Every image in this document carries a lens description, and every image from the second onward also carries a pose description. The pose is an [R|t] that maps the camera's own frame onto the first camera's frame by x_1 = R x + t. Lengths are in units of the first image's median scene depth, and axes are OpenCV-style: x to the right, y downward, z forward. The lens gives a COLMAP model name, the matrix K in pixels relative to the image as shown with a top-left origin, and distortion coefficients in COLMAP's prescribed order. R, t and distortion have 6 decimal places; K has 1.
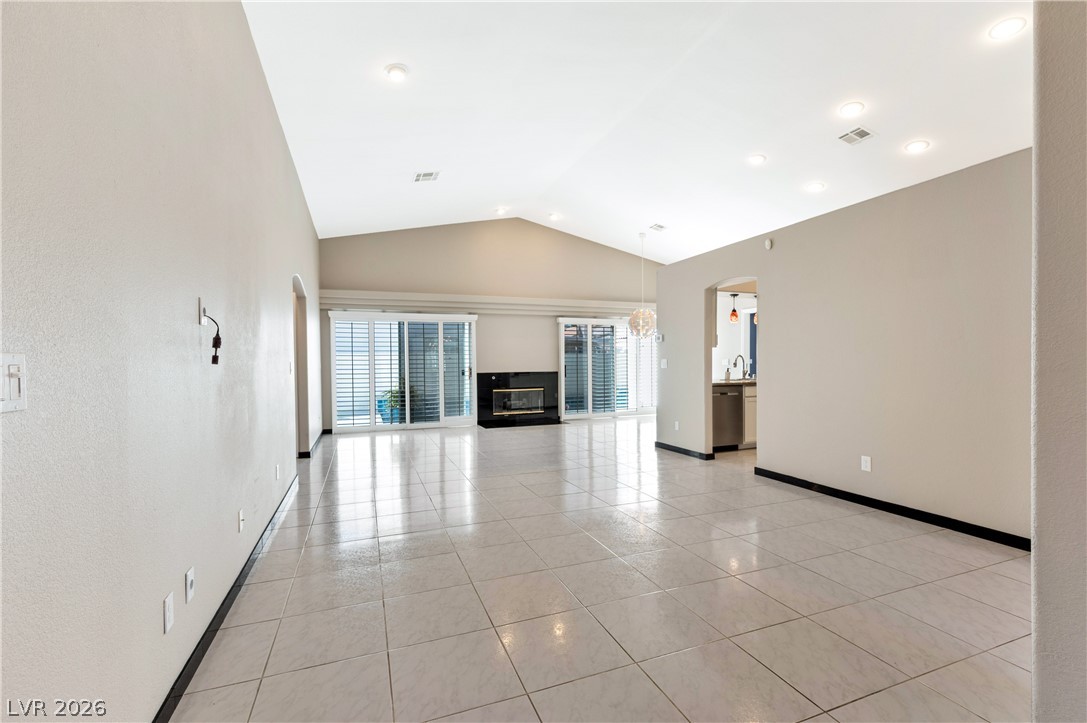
lens RADIAL K [[466.5, 0, 541.6], [0, 466.5, 369.4], [0, 0, 1]] dist [-0.001569, -0.000274]
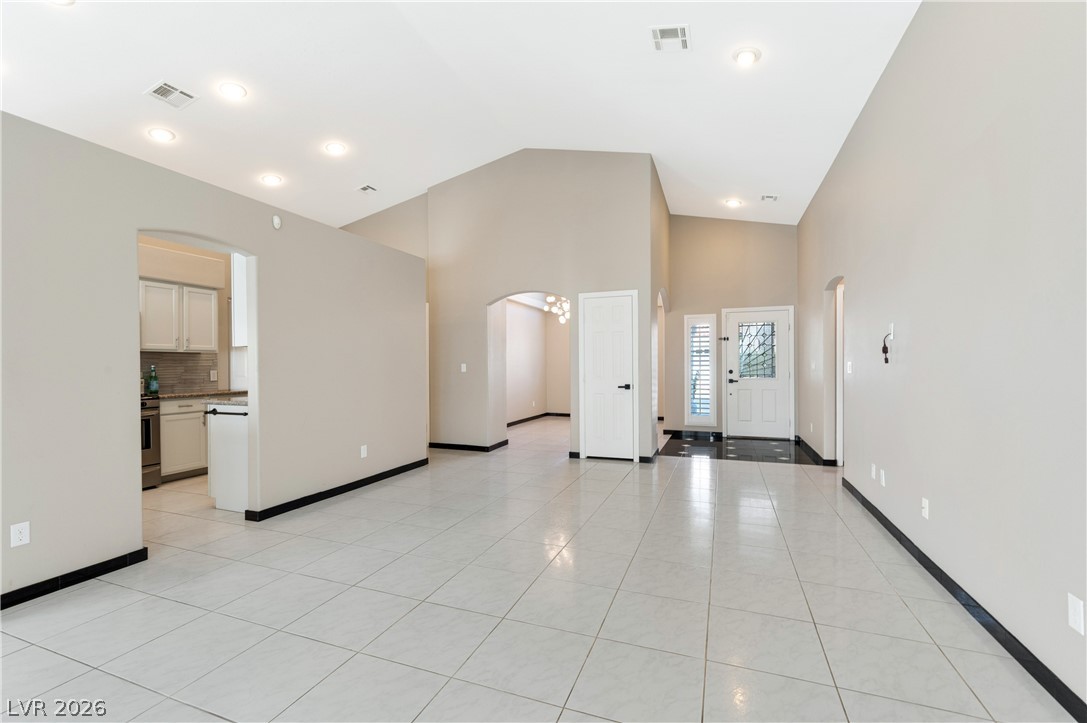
lens RADIAL K [[466.5, 0, 541.6], [0, 466.5, 369.4], [0, 0, 1]] dist [-0.001569, -0.000274]
pose [[-0.739339, 0.006637, 0.673301, -0.204421], [0.022214, 0.999648, 0.014538, -0.009035], [-0.672967, 0.025705, -0.739225, 0.679591]]
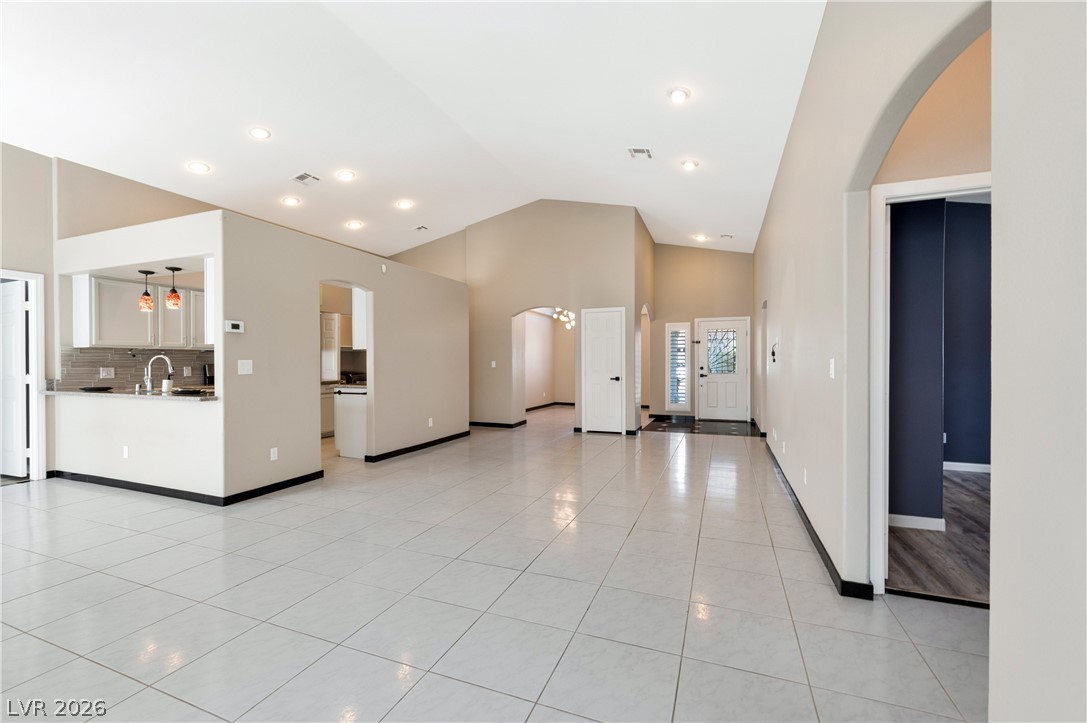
lens RADIAL K [[456.2, 0, 540.4], [0, 456.2, 366.5], [0, 0, 1]] dist [-0.001655, -0.000069]
pose [[-0.731309, 0.004155, 0.682033, -0.333736], [0.018744, 0.999726, 0.014009, -0.010558], [-0.681788, 0.023029, -0.731187, 0.843331]]
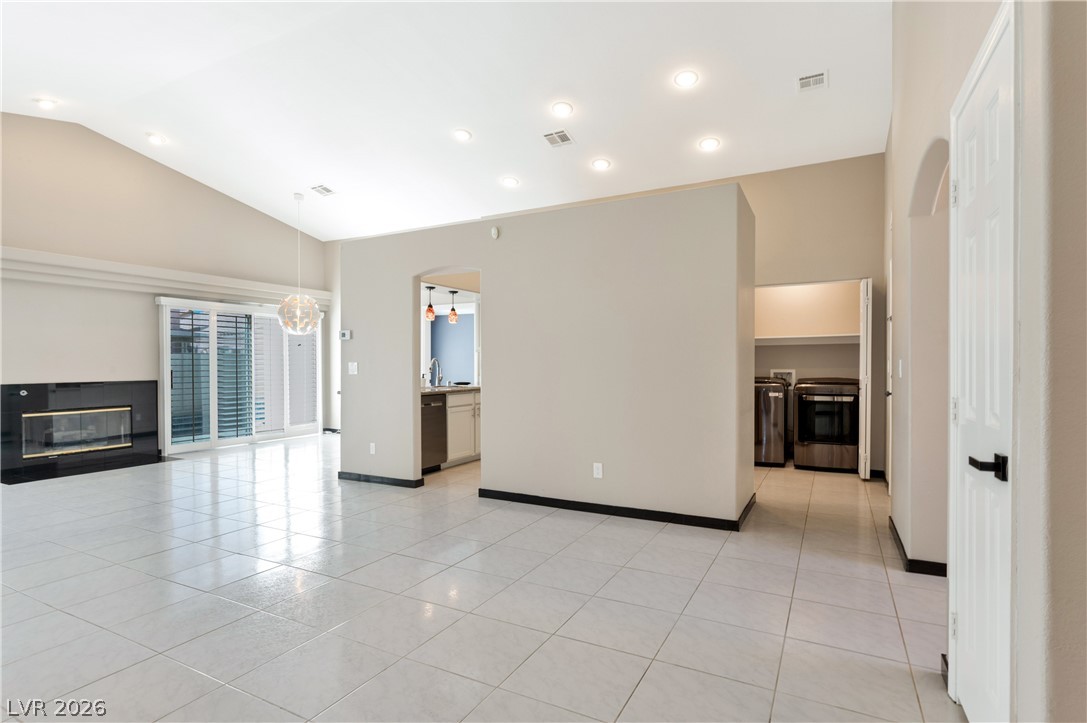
lens RADIAL K [[545.2, 0, 541.5], [0, 545.2, 368.6], [0, 0, 1]] dist [0.000996, 0.000651]
pose [[0.755718, 0.000697, 0.654897, -0.063006], [0.006908, 0.999935, -0.009036, -0.001238], [-0.654861, 0.011353, 0.755664, 0.088292]]
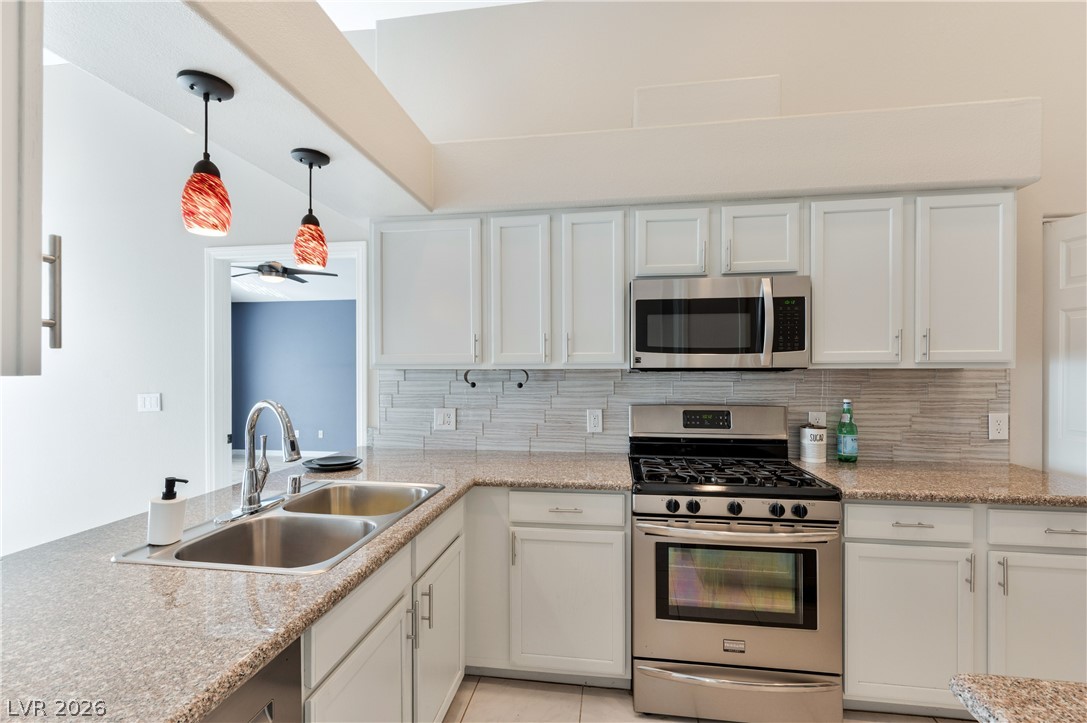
lens RADIAL K [[489.7, 0, 543.8], [0, 489.7, 366.8], [0, 0, 1]] dist [0.001664, -0.000097]
pose [[0.488842, 0.007118, 0.872343, 0.230467], [0.013100, 0.999794, -0.015499, -0.031934], [-0.872274, 0.019004, 0.488648, 0.589021]]
